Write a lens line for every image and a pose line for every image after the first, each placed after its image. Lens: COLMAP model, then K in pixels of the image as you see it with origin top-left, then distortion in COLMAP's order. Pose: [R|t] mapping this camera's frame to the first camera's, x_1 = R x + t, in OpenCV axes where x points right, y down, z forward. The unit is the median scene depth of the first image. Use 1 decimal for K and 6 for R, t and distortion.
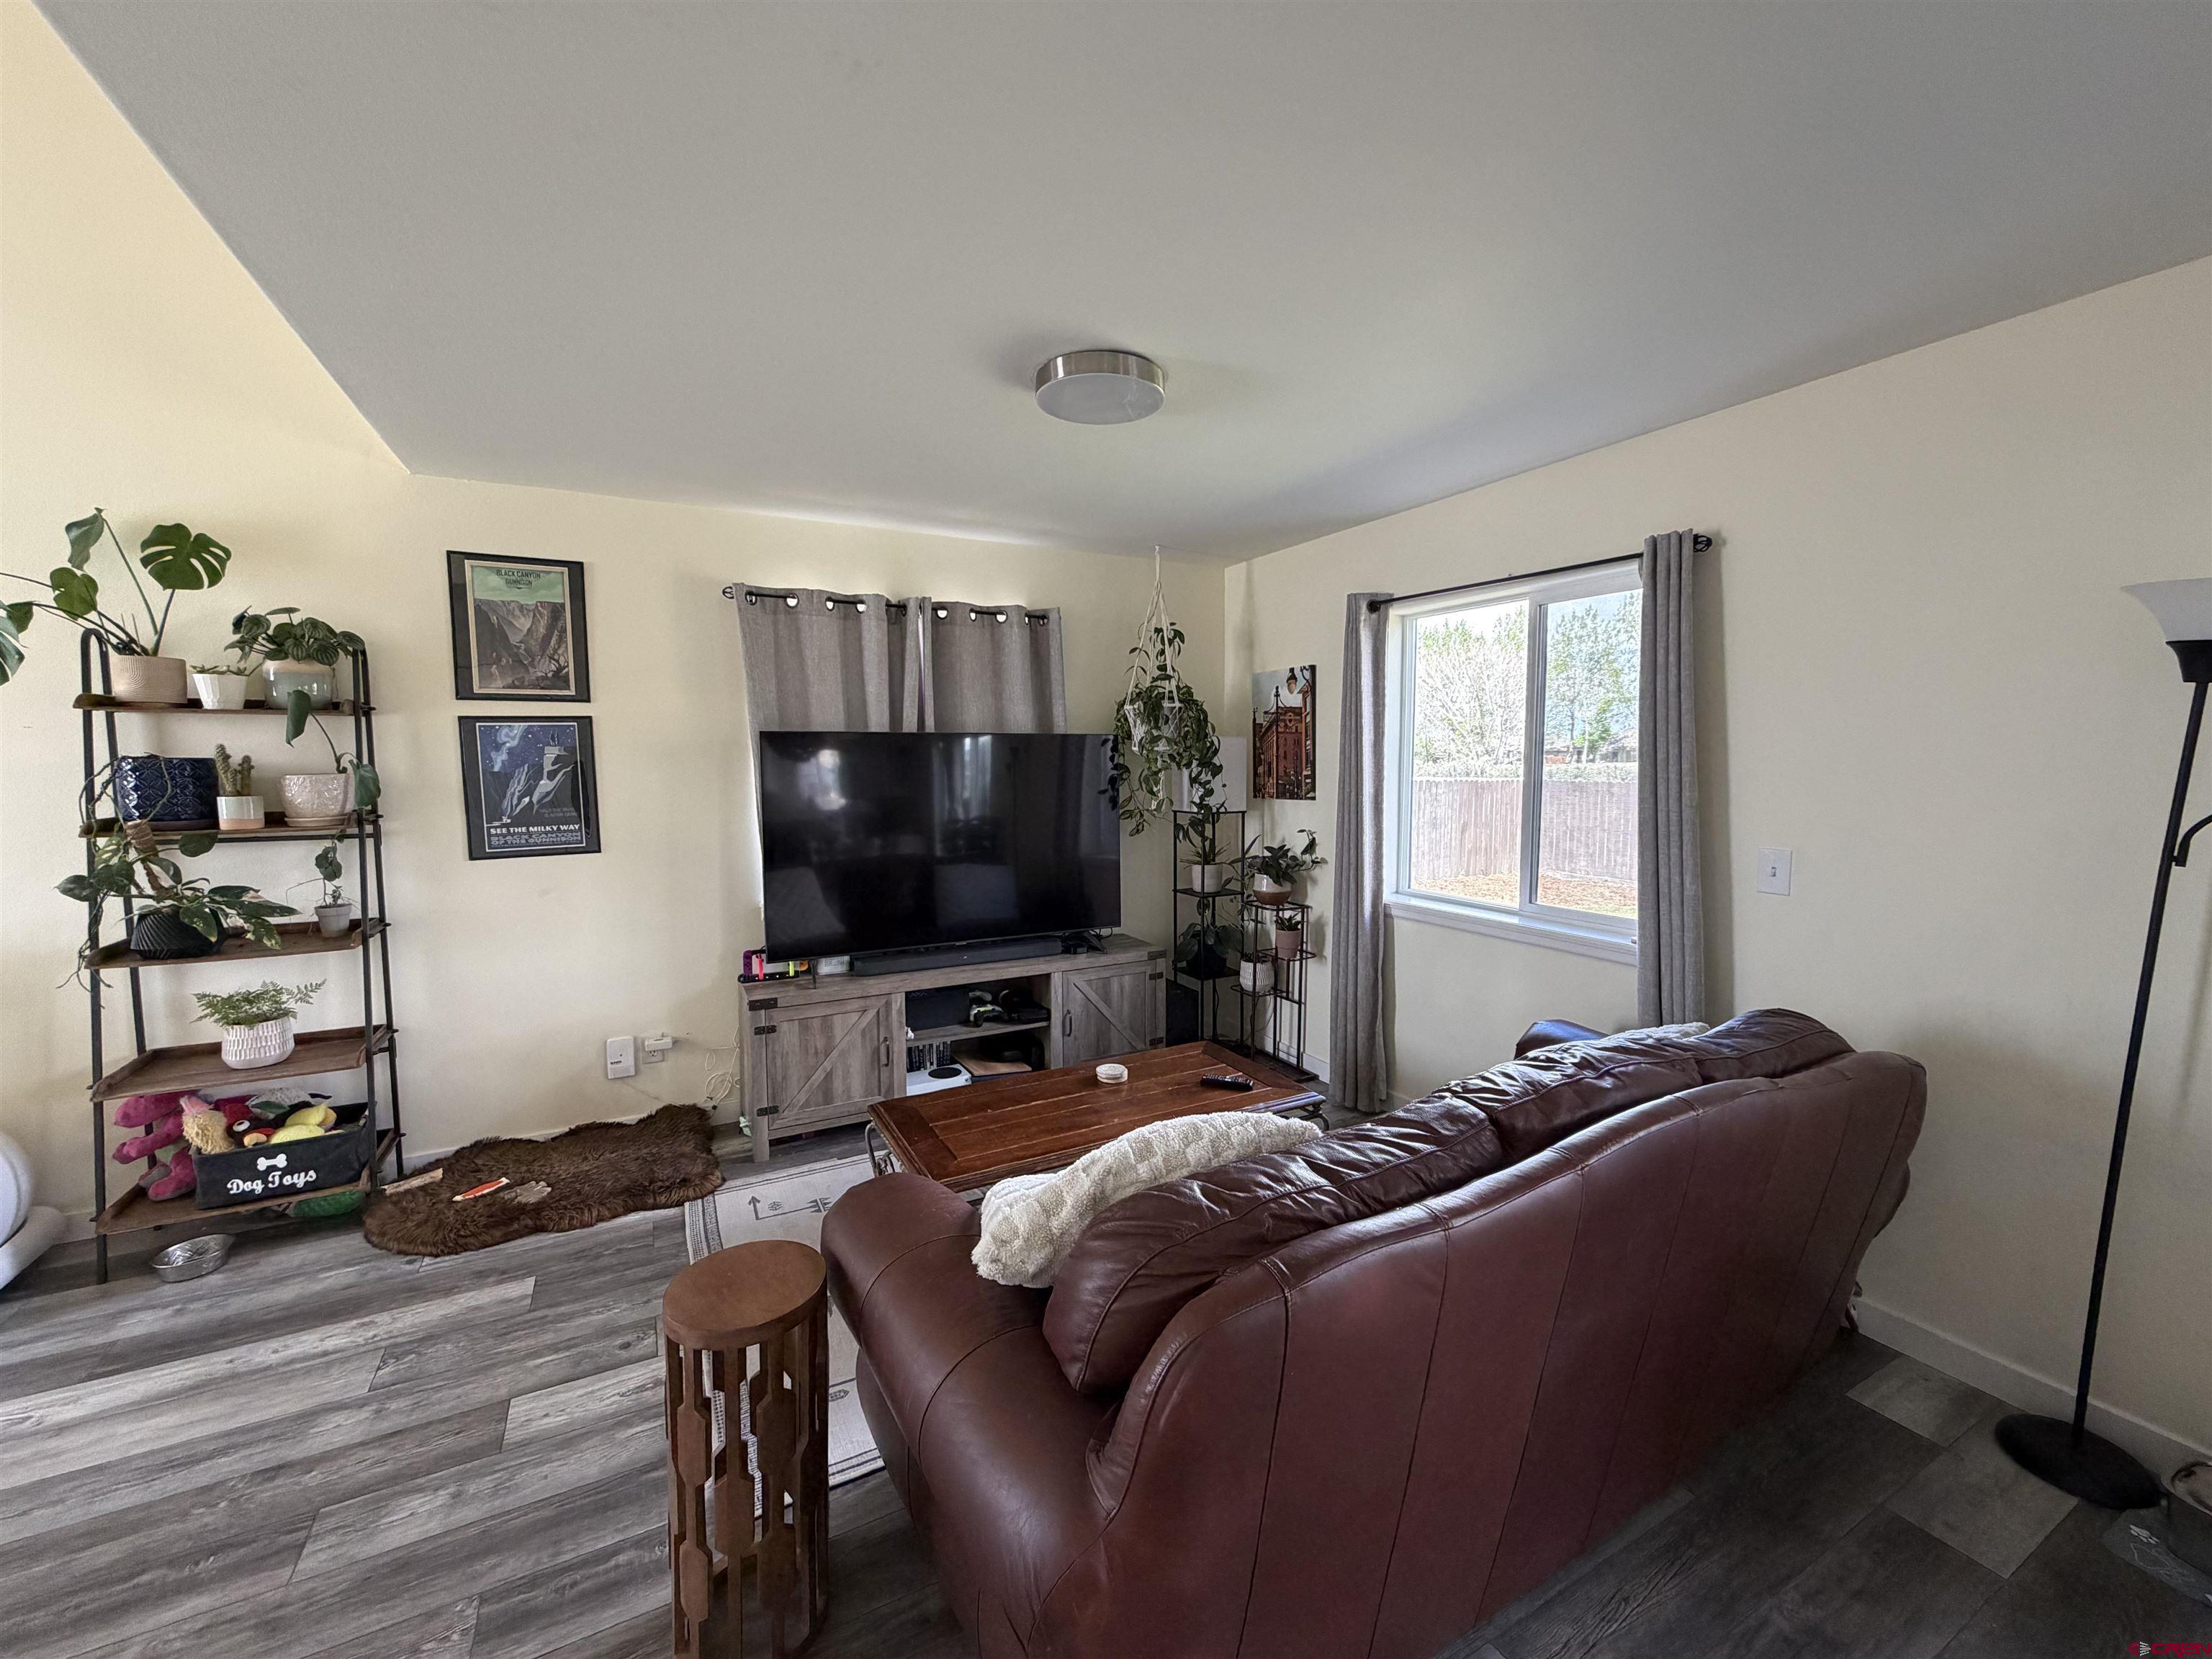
lens RADIAL K [[869.2, 0, 1106.5], [0, 869.2, 823.6], [0, 0, 1]] dist [-0.010764, 0.002026]
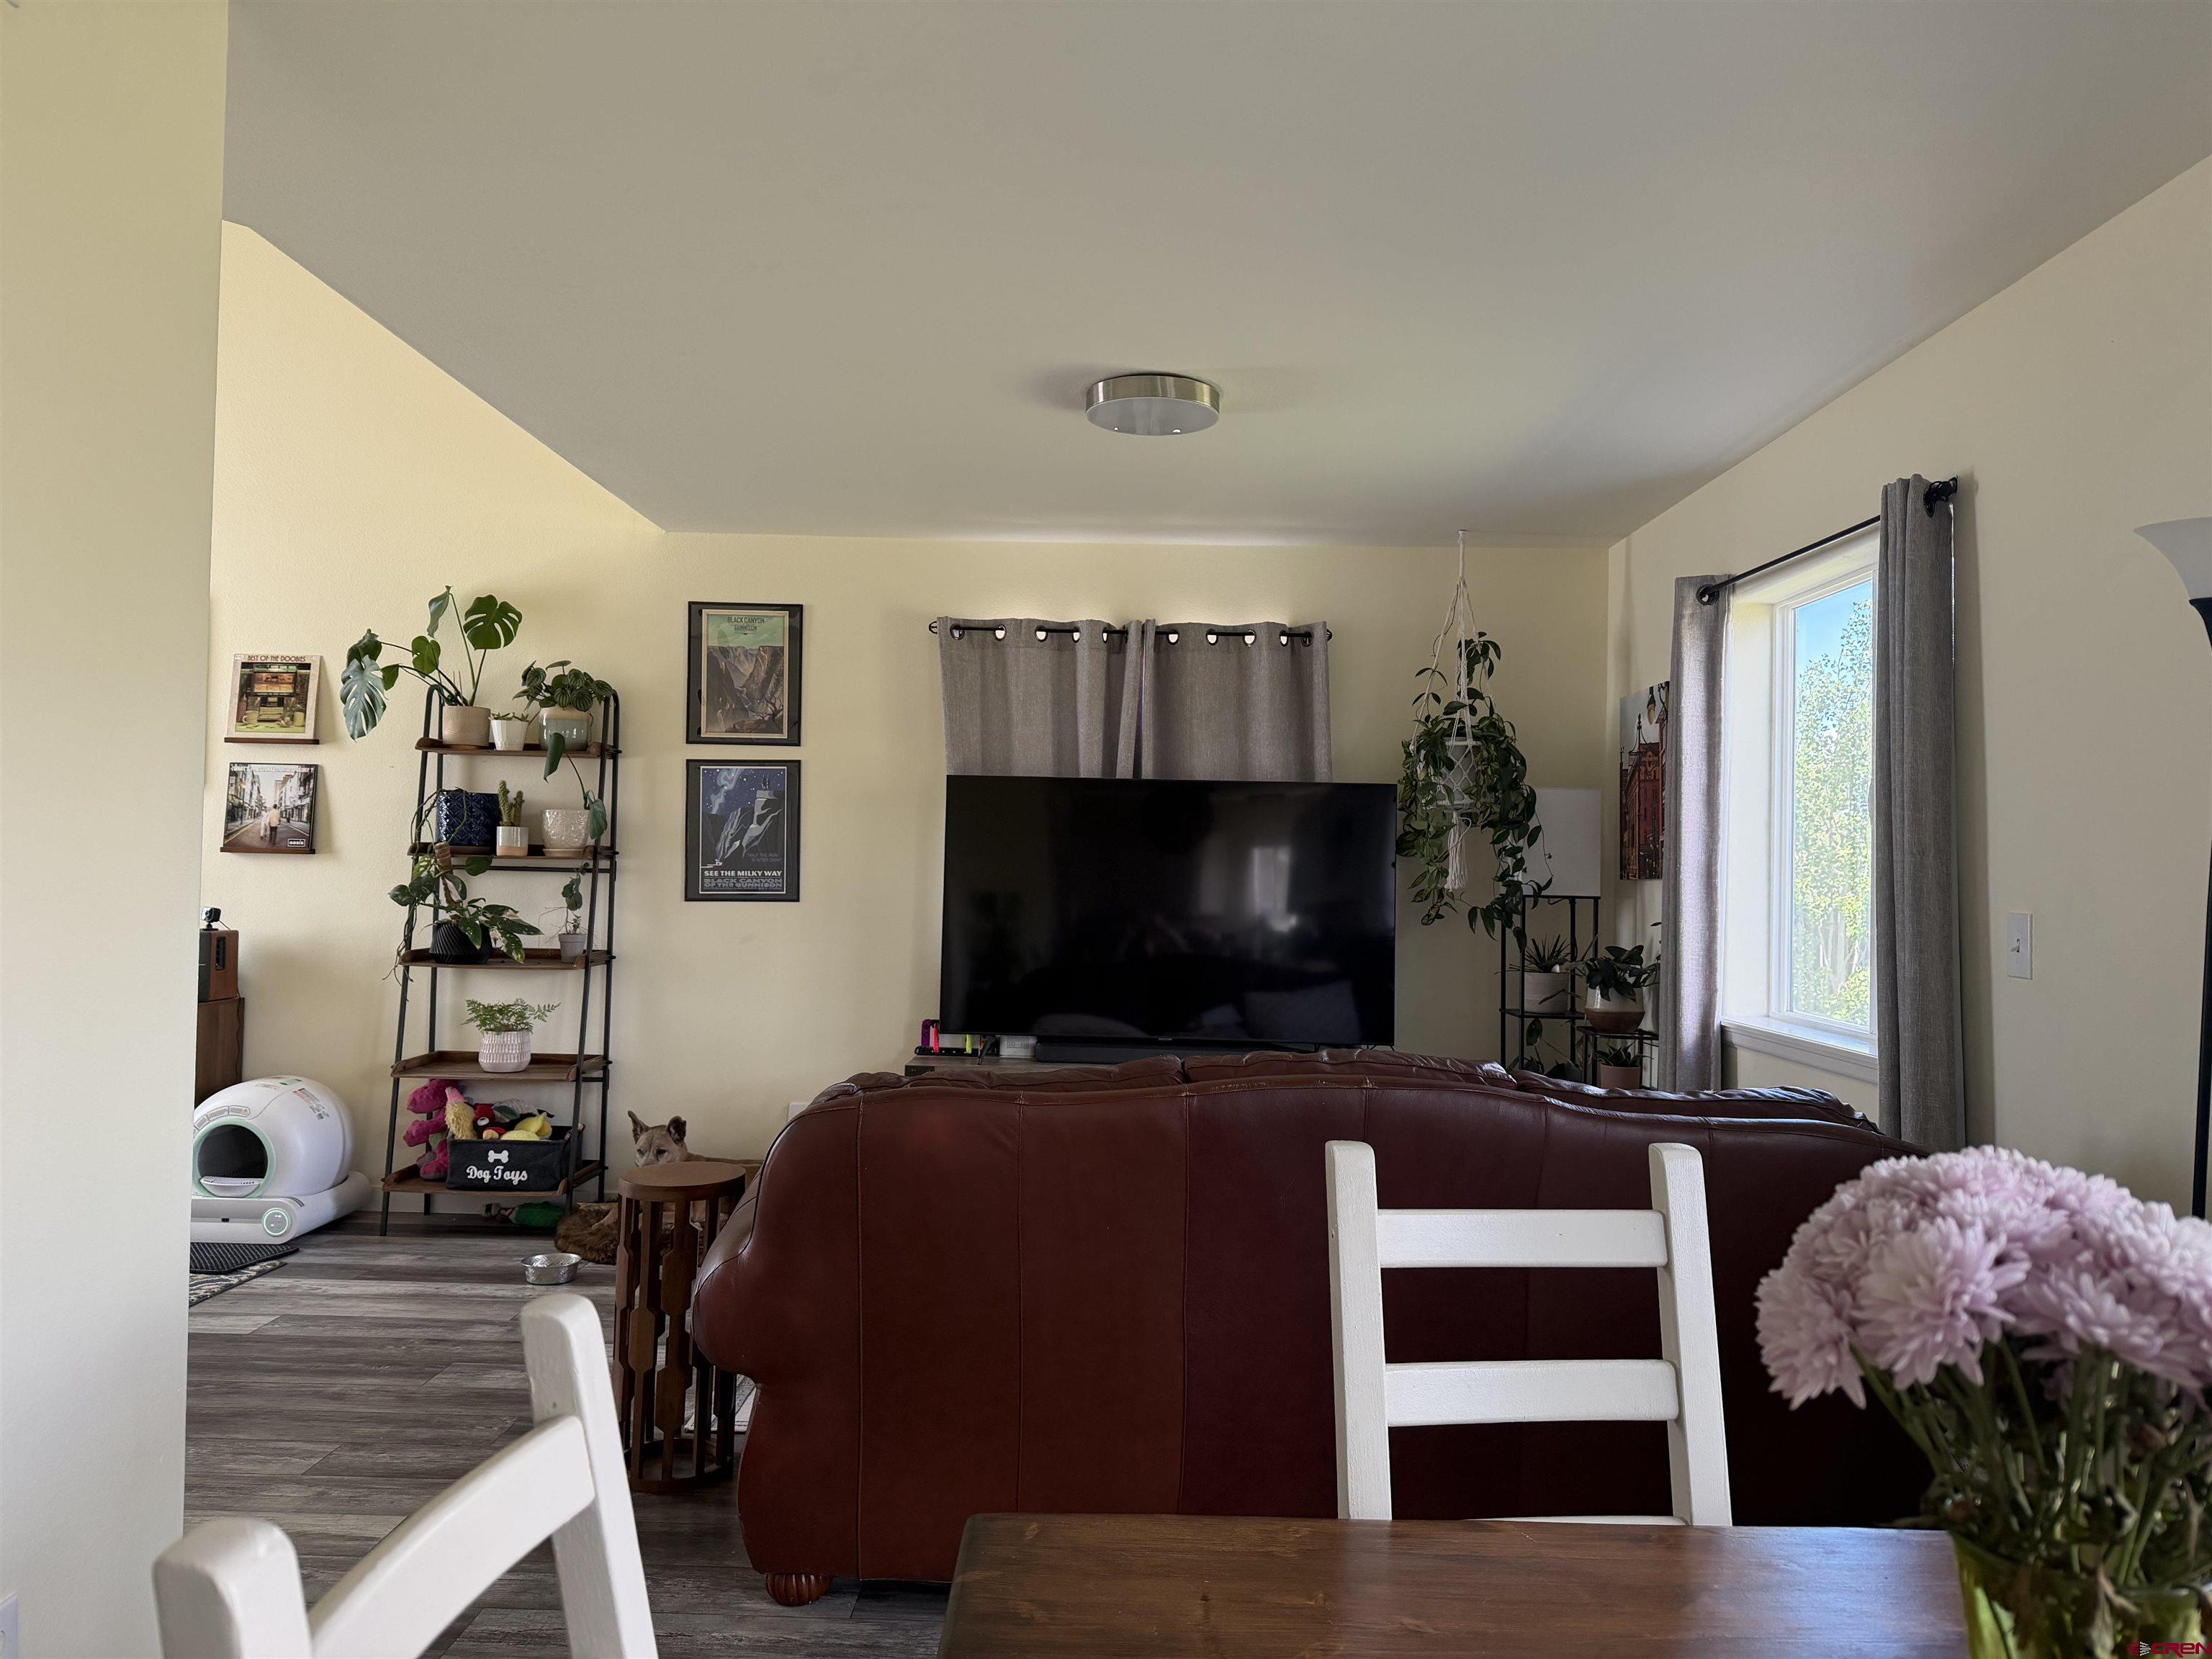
lens RADIAL K [[1527.6, 0, 1120.0], [0, 1527.6, 837.1], [0, 0, 1]] dist [0.061019, -0.080553]
pose [[0.880039, 0.011077, -0.474772, 0.544753], [-0.061245, 0.994027, -0.090332, 0.095972], [0.470936, 0.108573, 0.875461, -0.326307]]
